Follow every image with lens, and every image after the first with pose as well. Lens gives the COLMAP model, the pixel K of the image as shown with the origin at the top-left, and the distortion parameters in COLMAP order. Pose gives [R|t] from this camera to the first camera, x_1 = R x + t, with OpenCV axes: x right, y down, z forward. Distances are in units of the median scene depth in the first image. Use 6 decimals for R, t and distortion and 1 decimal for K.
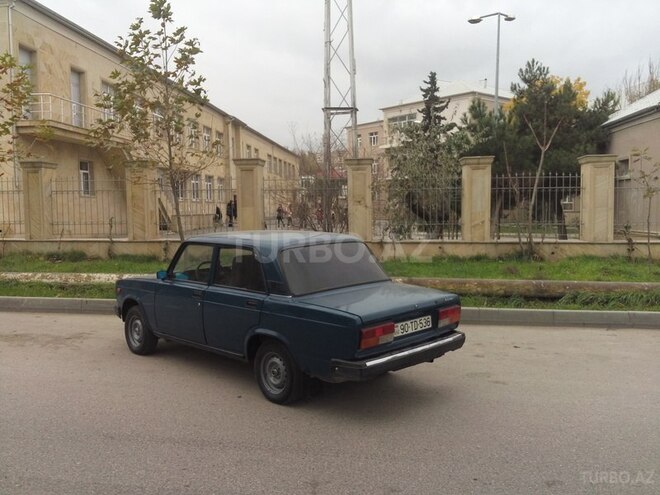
lens RADIAL K [[584.8, 0, 325.6], [0, 584.8, 247.7], [0, 0, 1]] dist [0.045584, -0.099930]
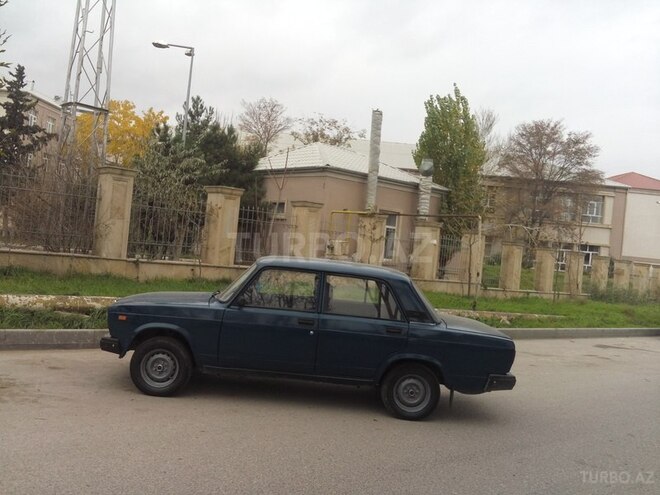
lens RADIAL K [[584.8, 0, 323.5], [0, 584.8, 247.9], [0, 0, 1]] dist [0.045584, -0.099930]
pose [[0.688185, 0.076183, 0.721524, -0.357064], [-0.055576, 0.997085, -0.052270, 0.002213], [-0.723403, -0.004129, 0.690413, 0.122992]]
